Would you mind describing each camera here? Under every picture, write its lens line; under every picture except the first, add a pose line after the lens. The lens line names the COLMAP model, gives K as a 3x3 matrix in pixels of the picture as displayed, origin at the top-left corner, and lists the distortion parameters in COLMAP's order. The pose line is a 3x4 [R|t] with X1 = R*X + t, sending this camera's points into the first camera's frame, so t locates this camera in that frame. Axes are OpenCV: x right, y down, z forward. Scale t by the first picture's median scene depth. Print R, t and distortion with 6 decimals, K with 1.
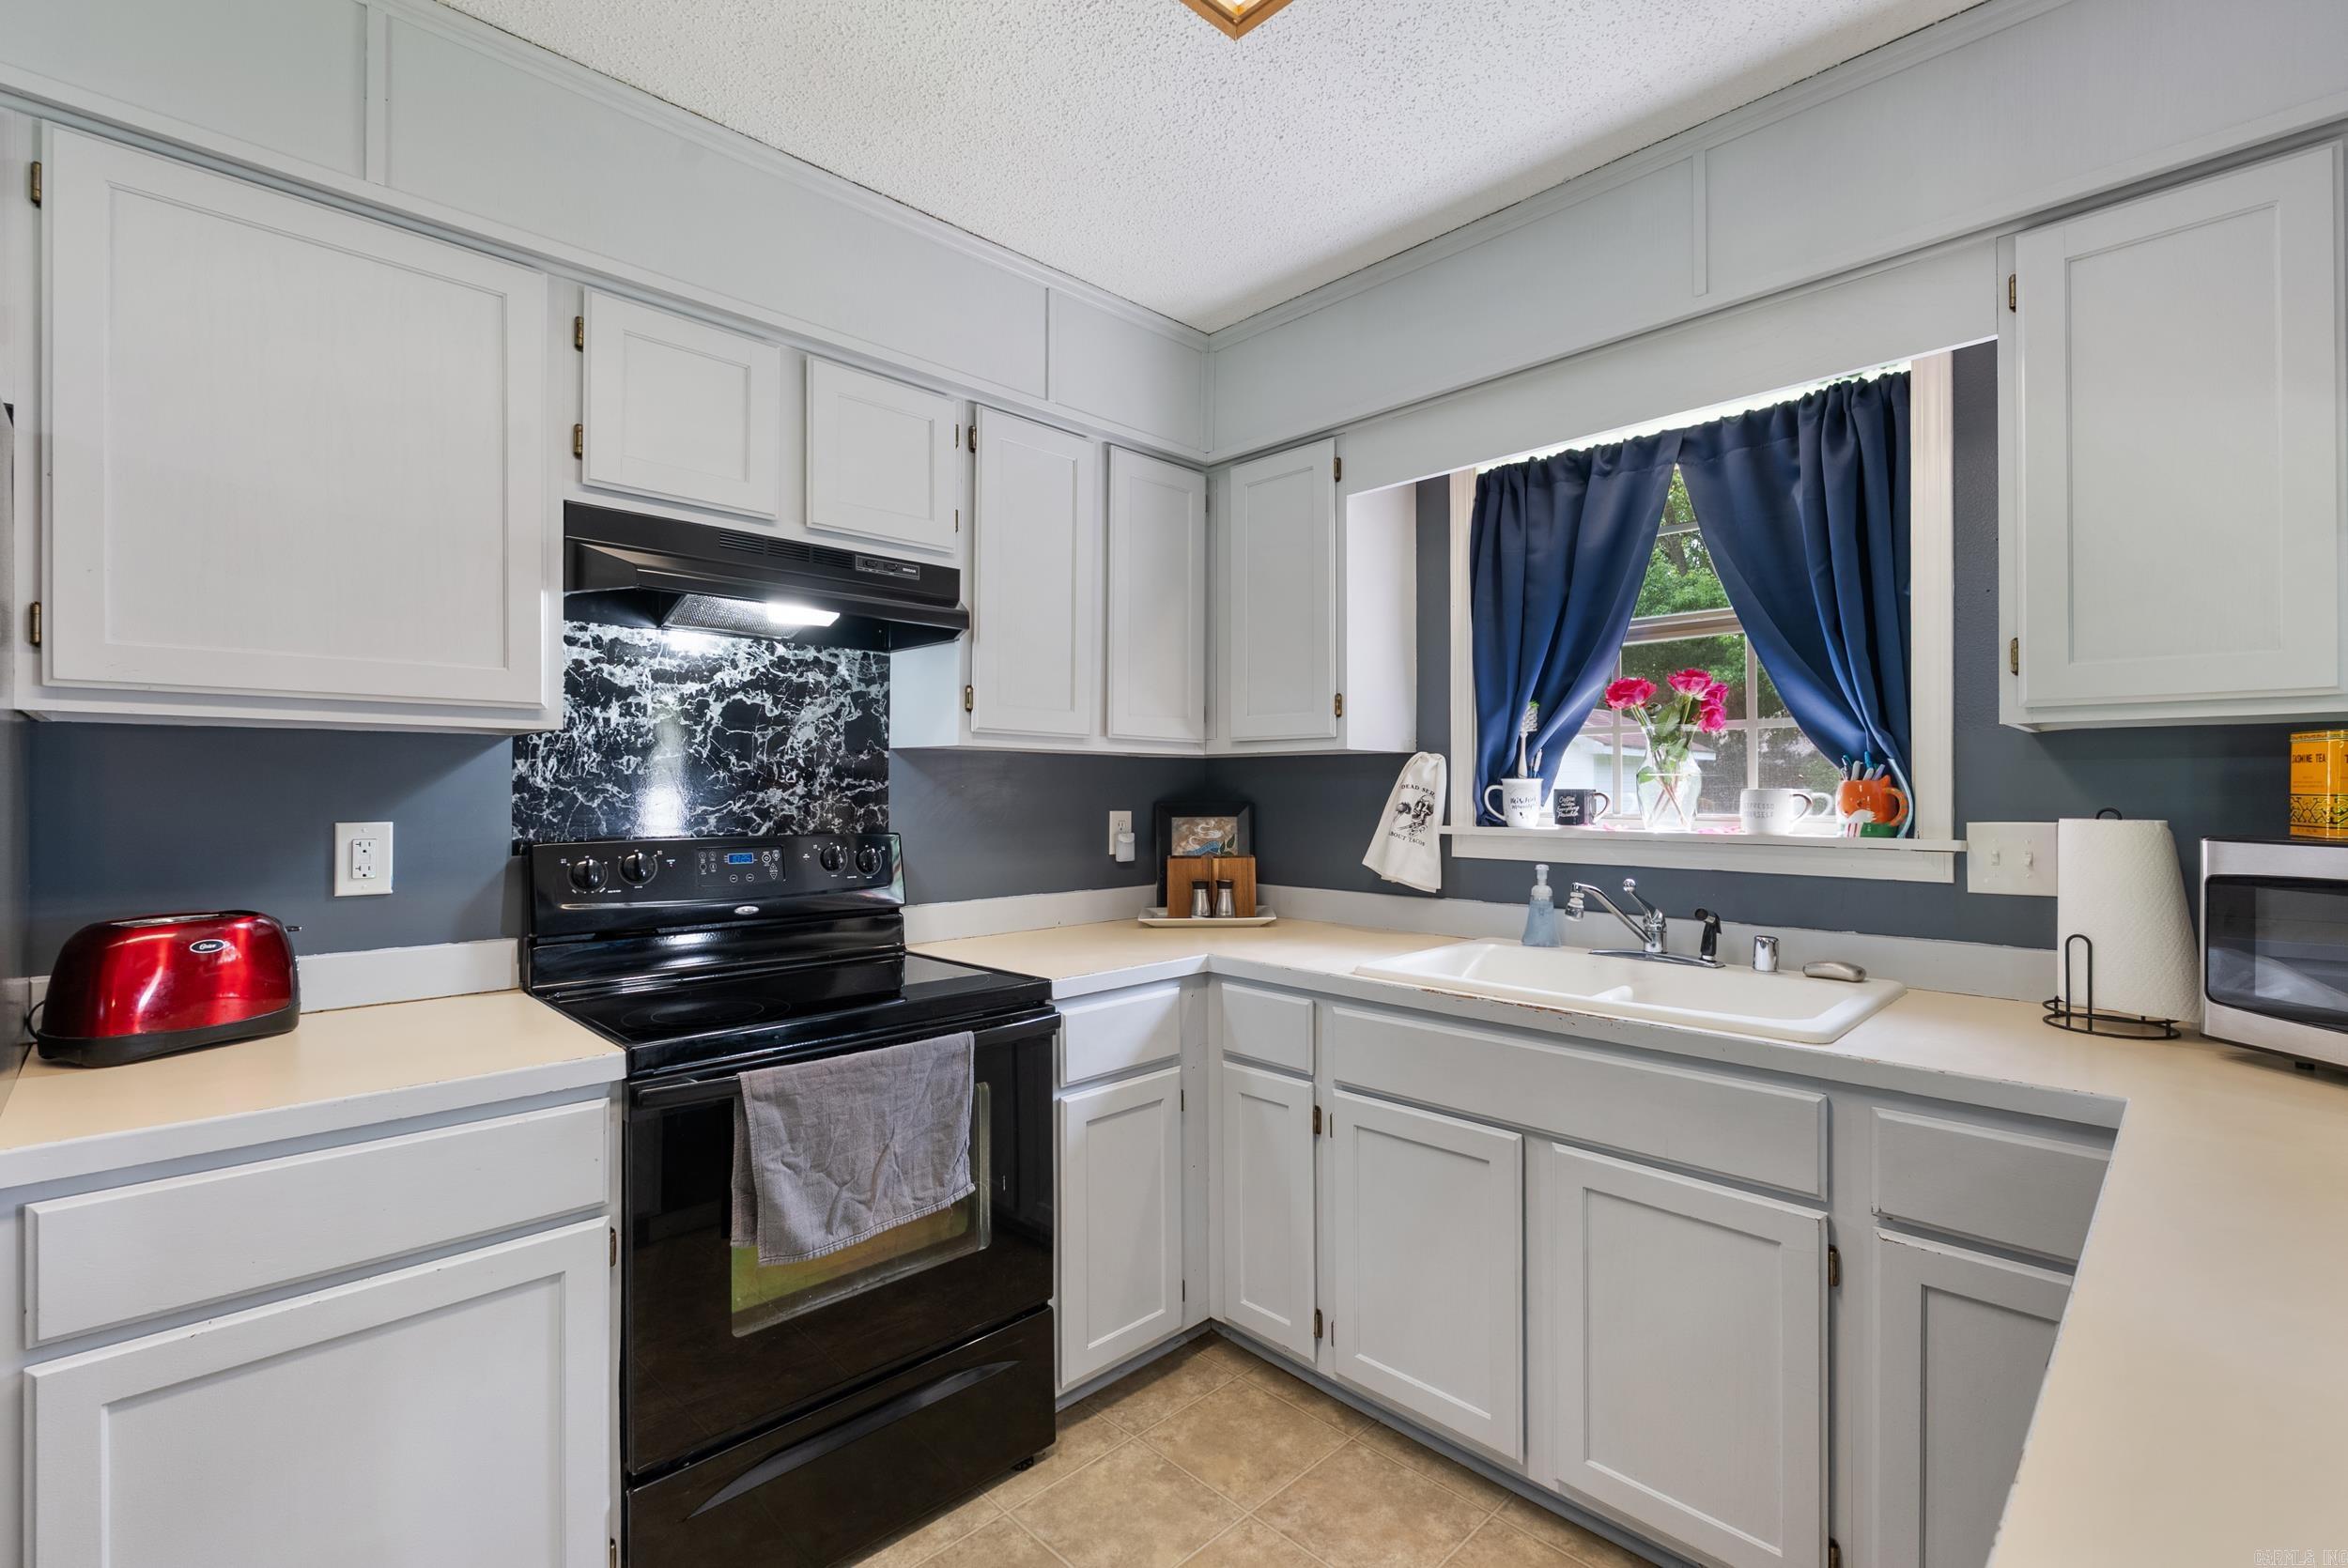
lens RADIAL K [[1040.8, 0, 1173.3], [0, 1040.8, 786.4], [0, 0, 1]] dist [-0.008908, 0.001975]
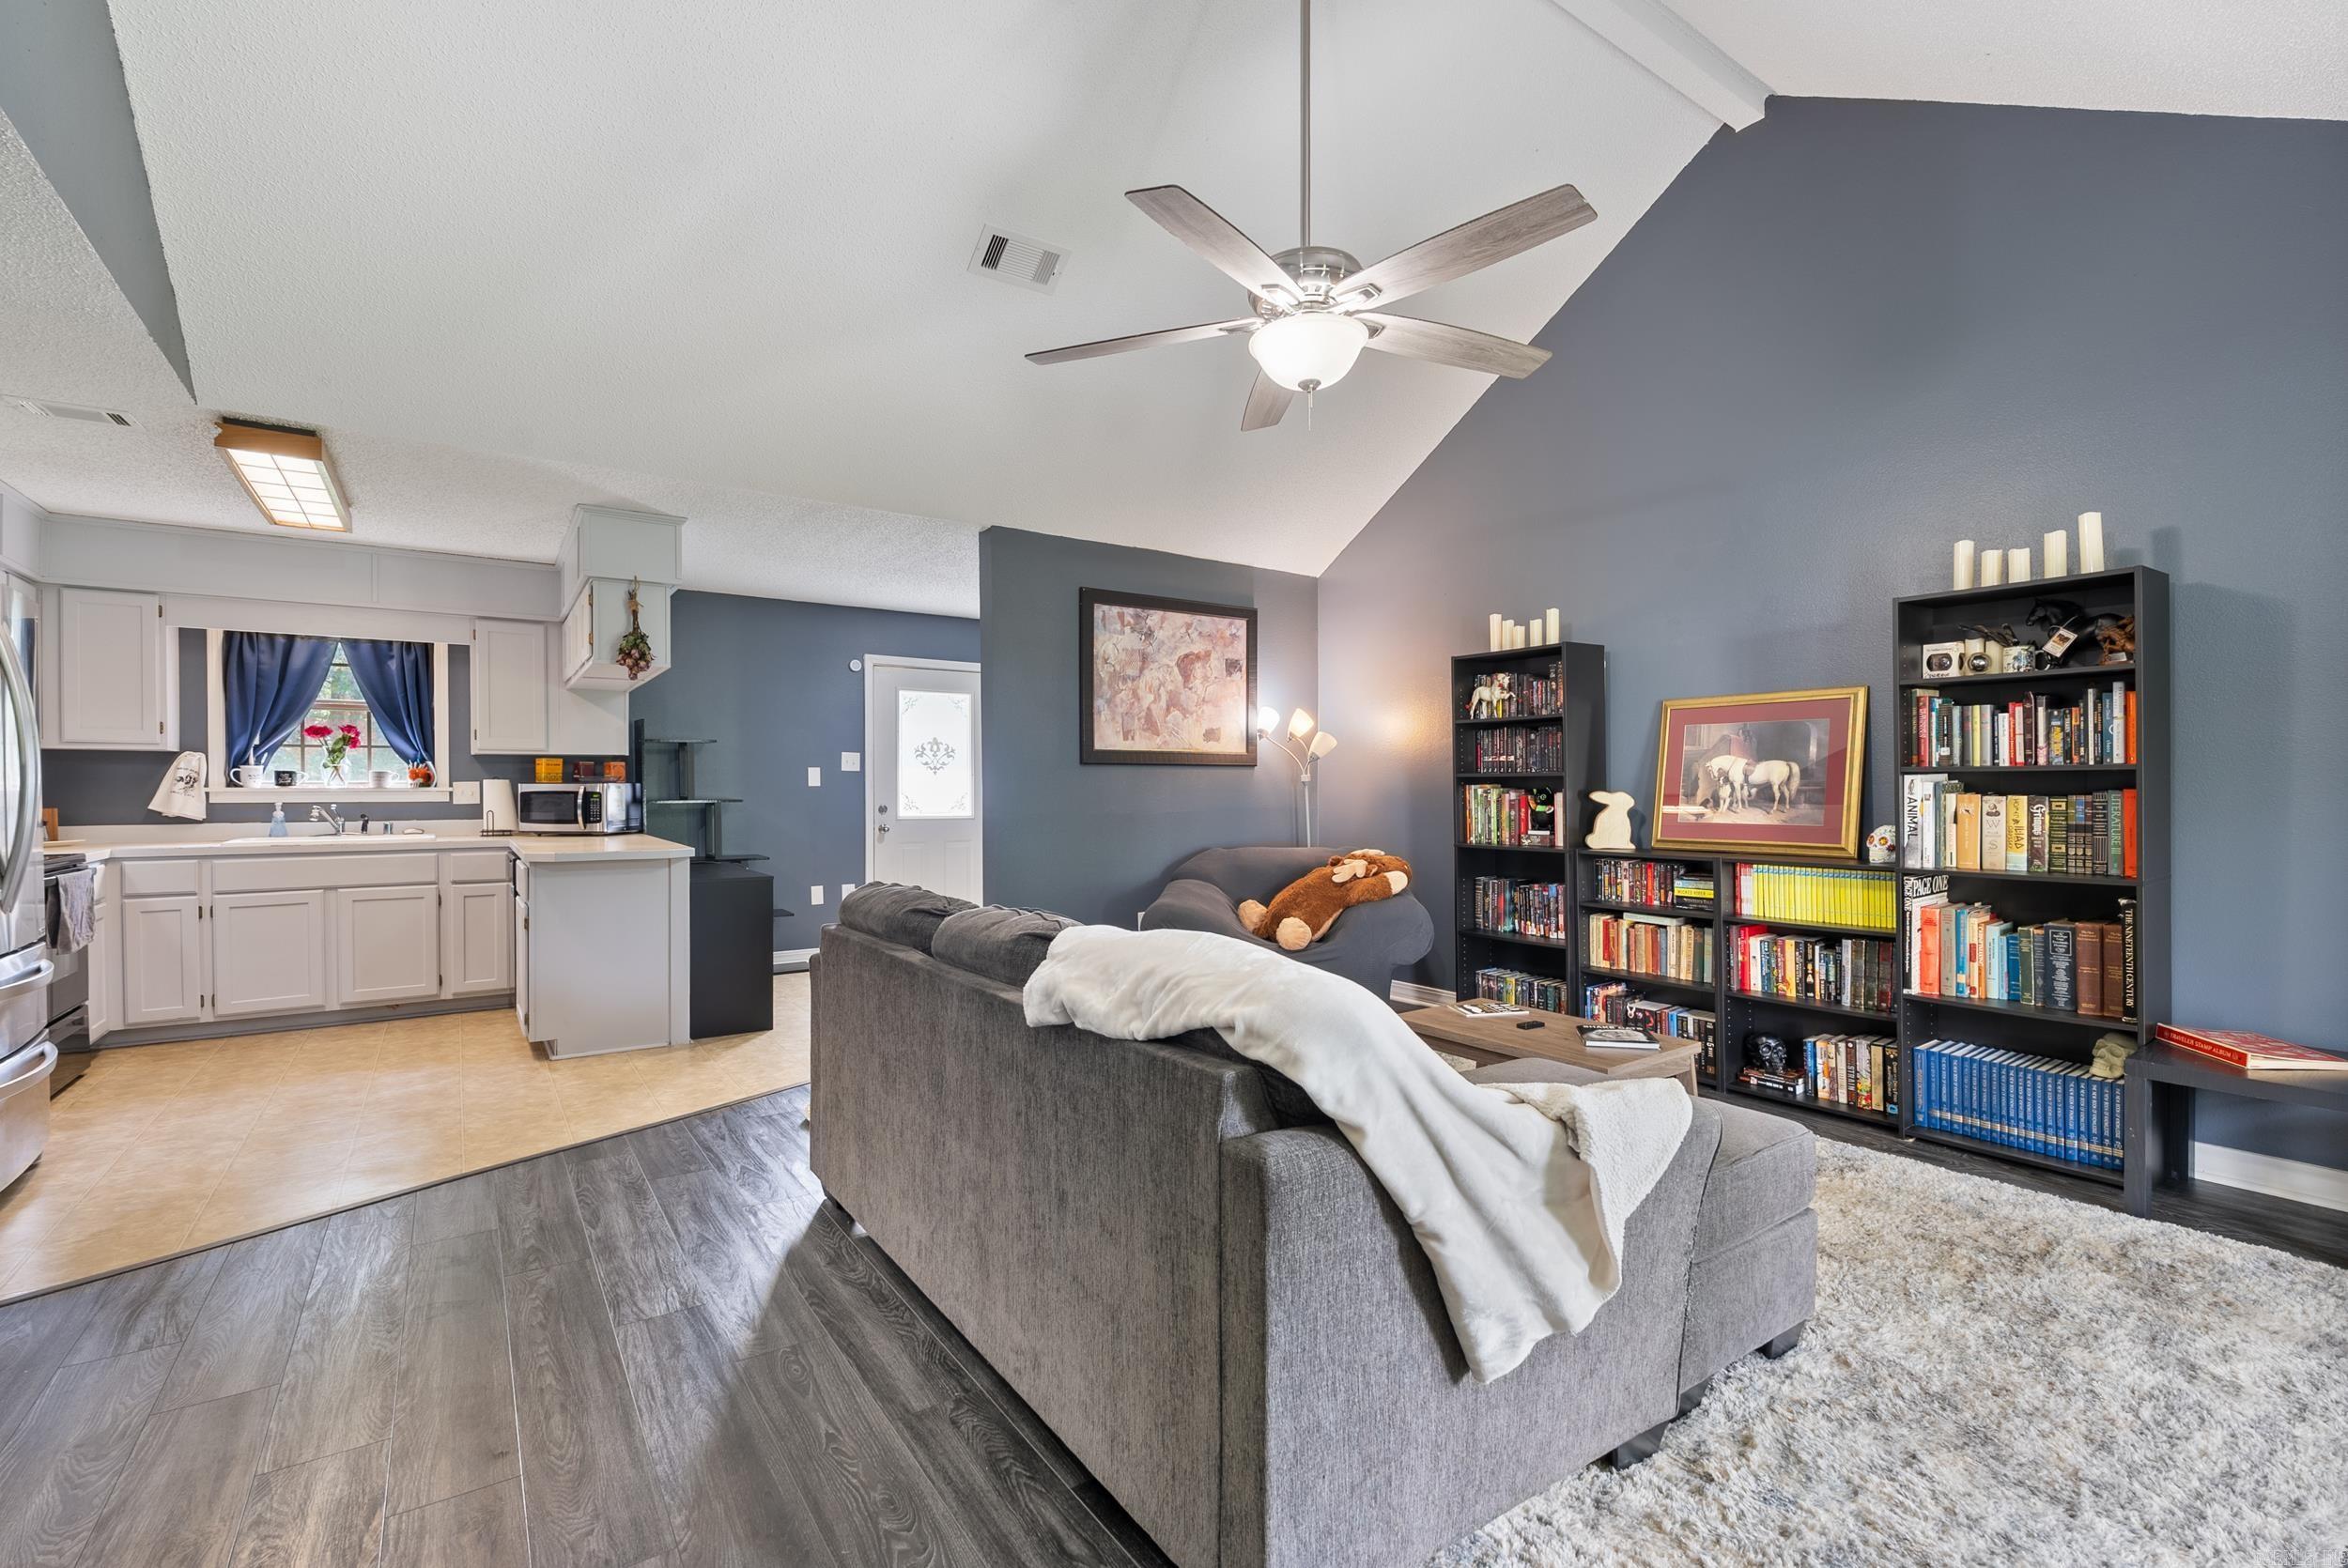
lens RADIAL K [[1040.8, 0, 1186.3], [0, 1040.8, 794.5], [0, 0, 1]] dist [-0.008908, 0.001975]
pose [[0.157299, -0.006057, 0.987532, -1.616371], [-0.001832, 0.999978, 0.006426, 0.038124], [-0.987549, -0.002820, 0.157285, -1.376781]]
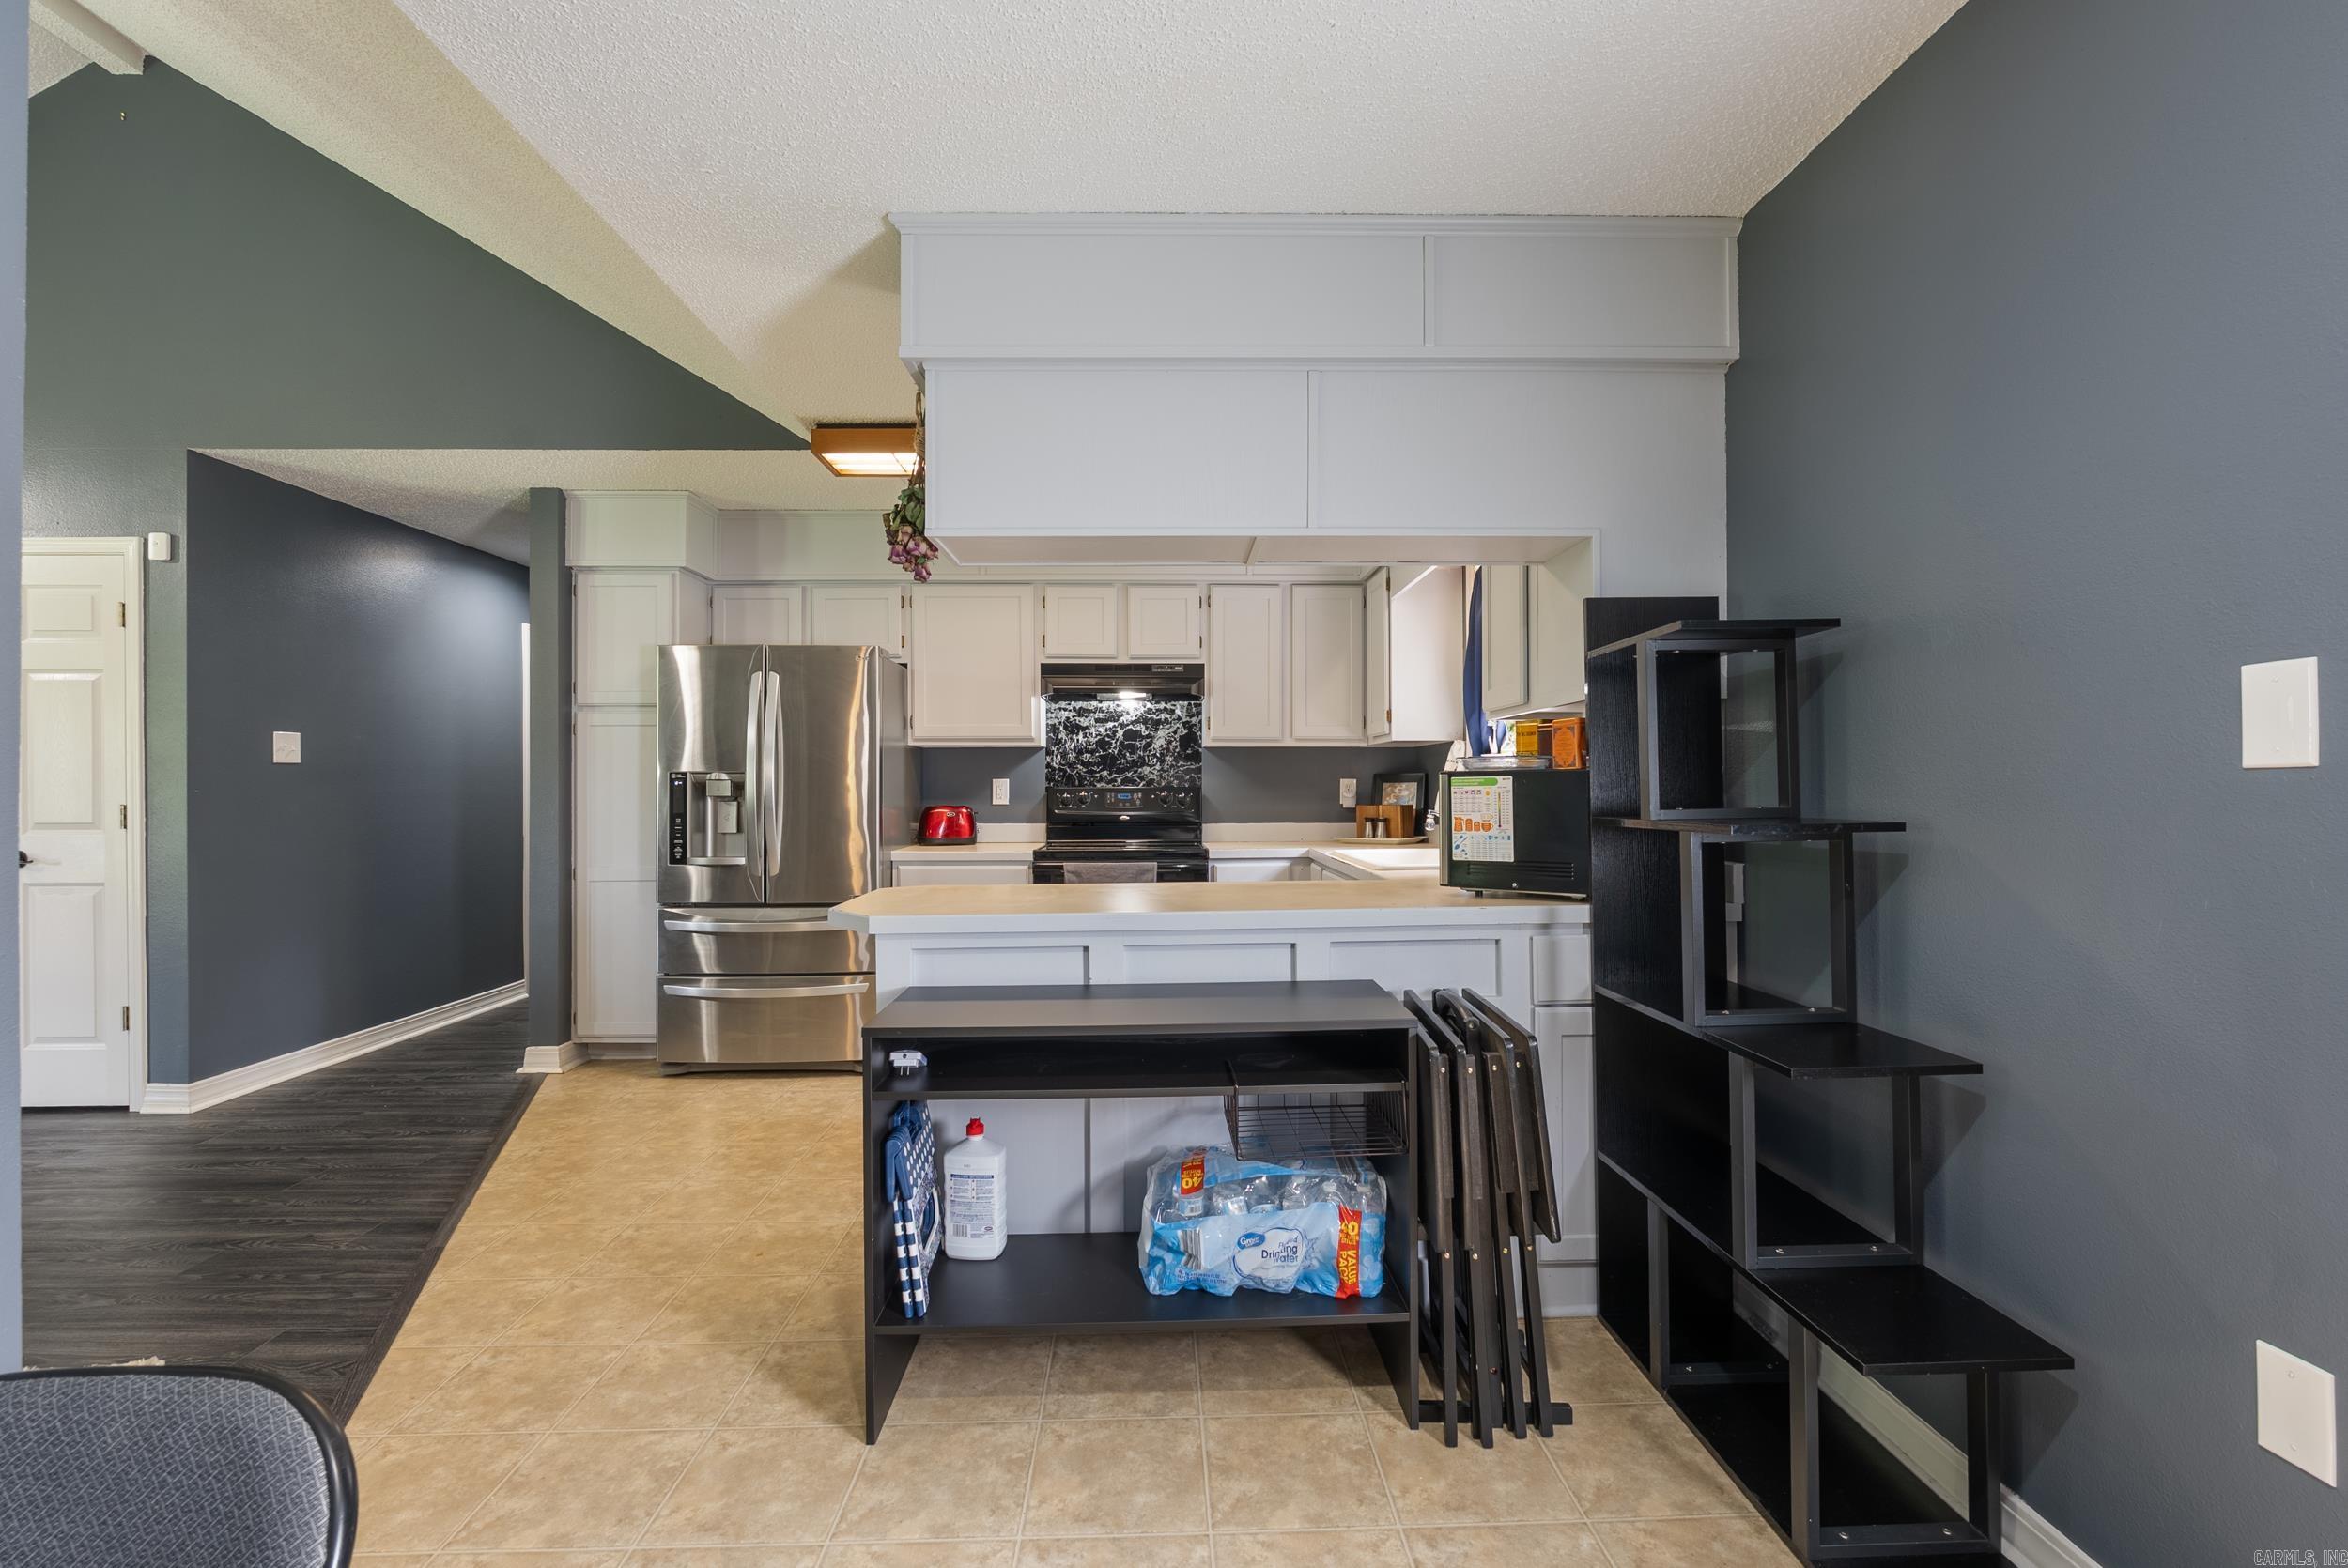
lens RADIAL K [[1040.8, 0, 1194.1], [0, 1040.8, 782.6], [0, 0, 1]] dist [-0.008908, 0.001975]
pose [[0.737347, -0.005695, -0.675491, 1.195437], [0.007070, 0.999975, -0.000714, 0.037928], [0.675478, -0.004249, 0.737368, -0.584085]]
